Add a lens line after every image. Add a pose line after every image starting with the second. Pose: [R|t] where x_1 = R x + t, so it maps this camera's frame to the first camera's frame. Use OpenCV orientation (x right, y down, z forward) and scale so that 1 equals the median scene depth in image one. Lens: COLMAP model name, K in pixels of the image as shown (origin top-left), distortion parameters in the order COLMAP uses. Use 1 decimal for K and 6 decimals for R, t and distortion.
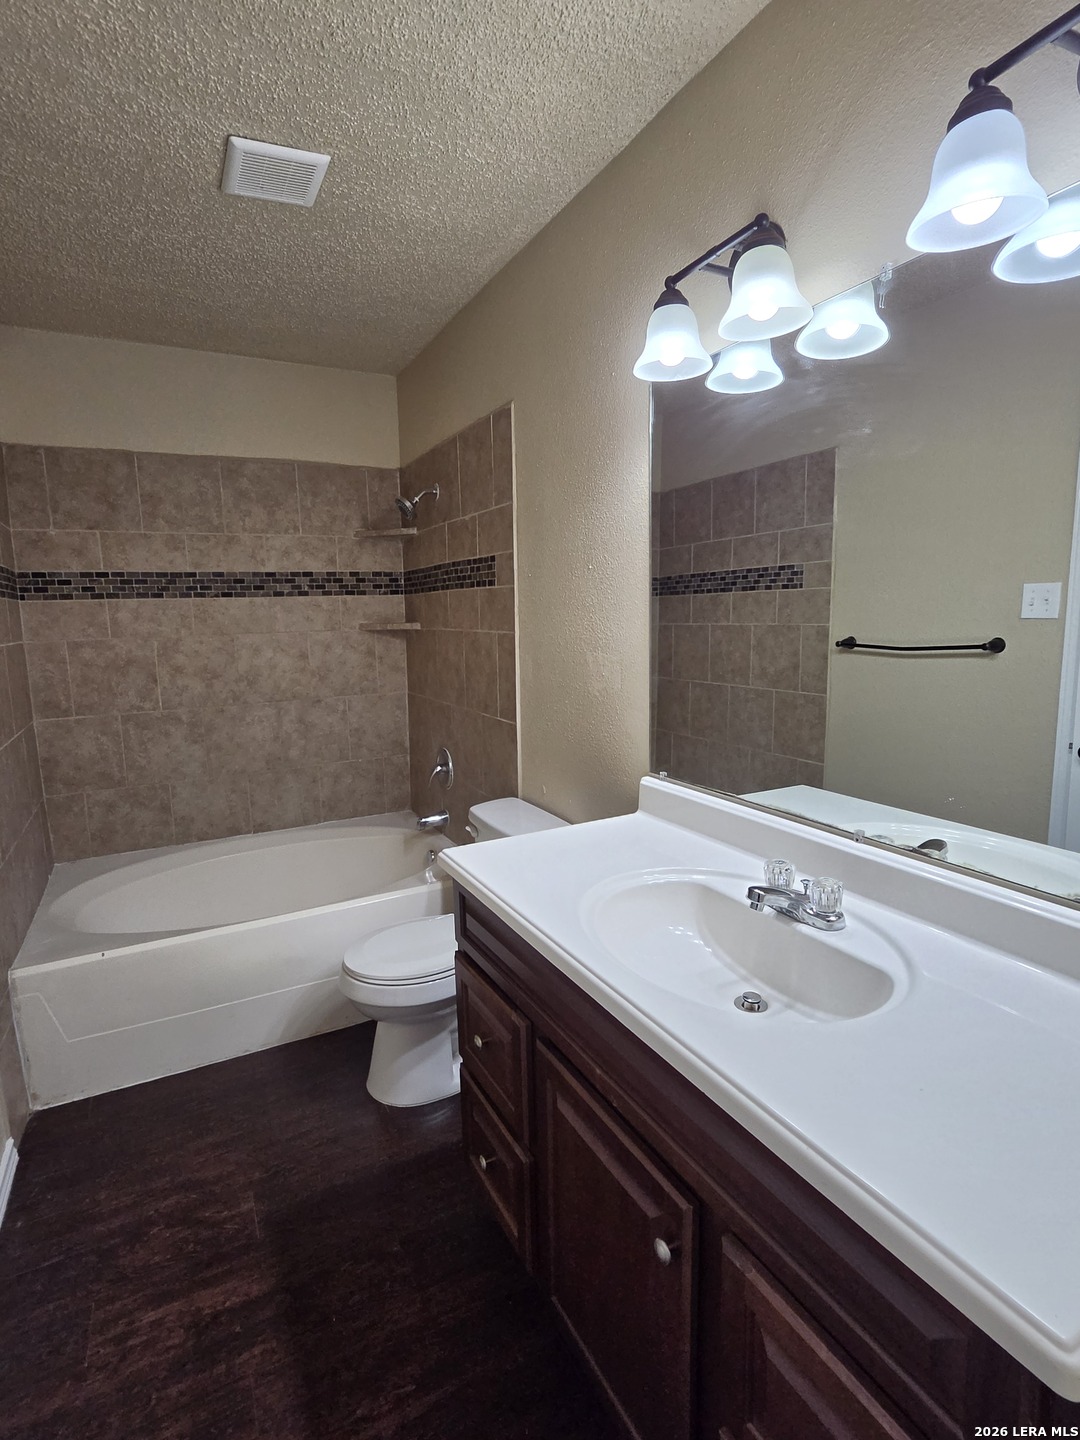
lens RADIAL K [[729.5, 0, 544.1], [0, 729.5, 714.1], [0, 0, 1]] dist [-0.013604, 0.006371]
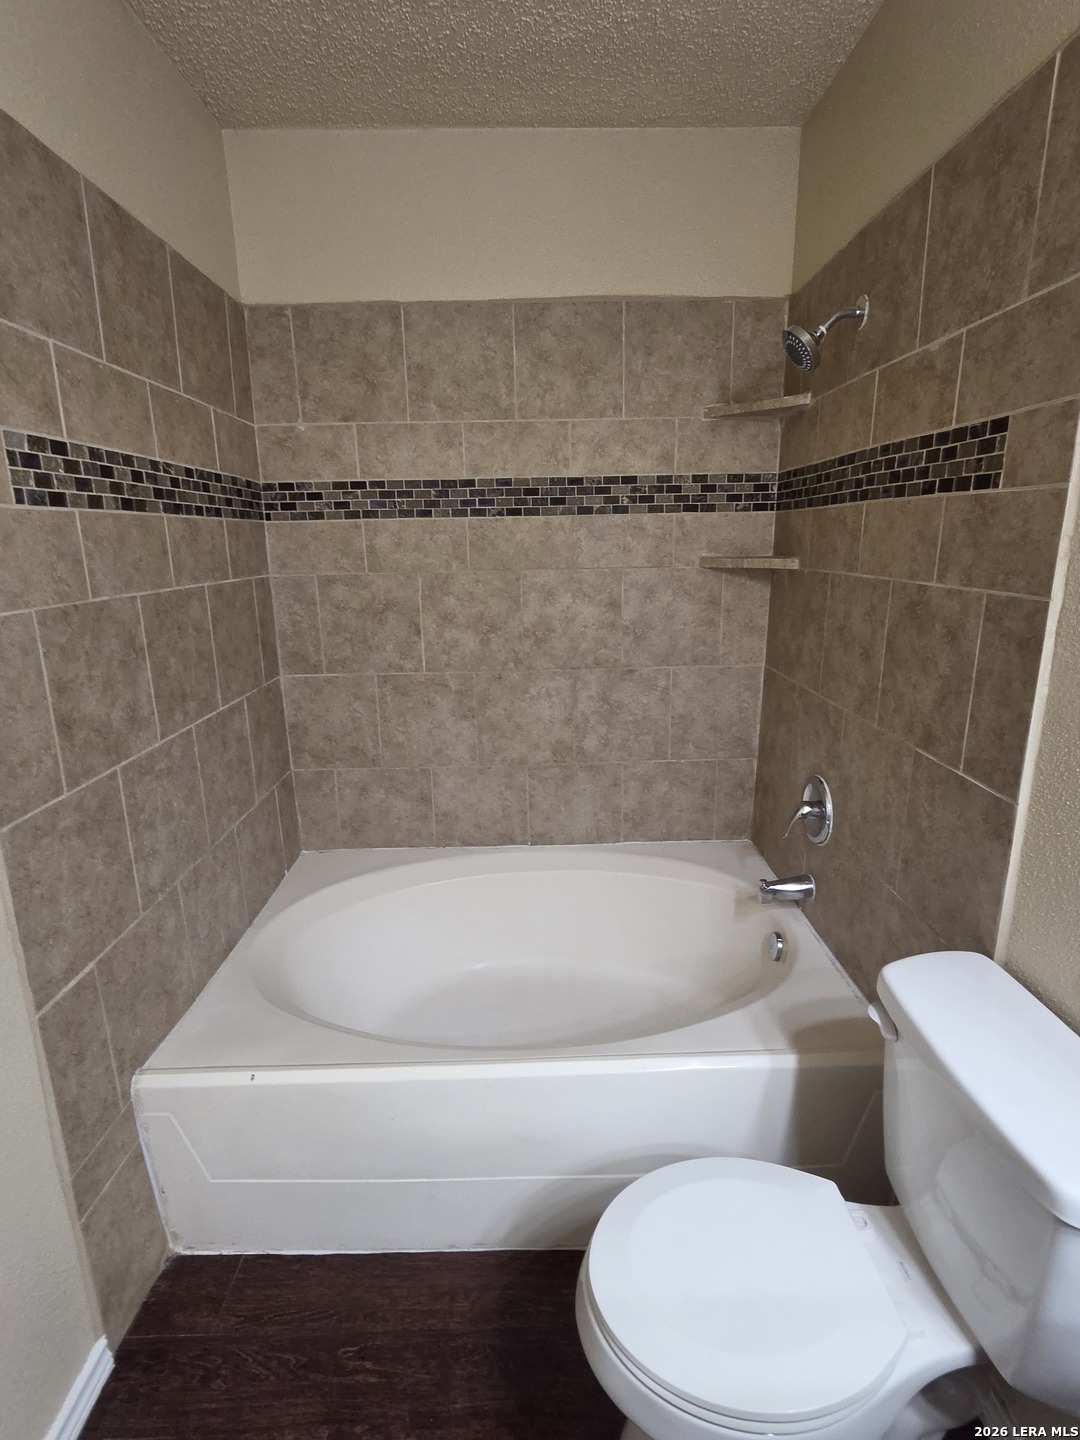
lens RADIAL K [[729.5, 0, 545.6], [0, 729.5, 721.6], [0, 0, 1]] dist [-0.013604, 0.006371]
pose [[0.893786, 0.117869, -0.432727, -0.088997], [-0.067577, 0.989225, 0.129872, -0.061299], [0.443372, -0.086835, 0.892121, 0.392591]]
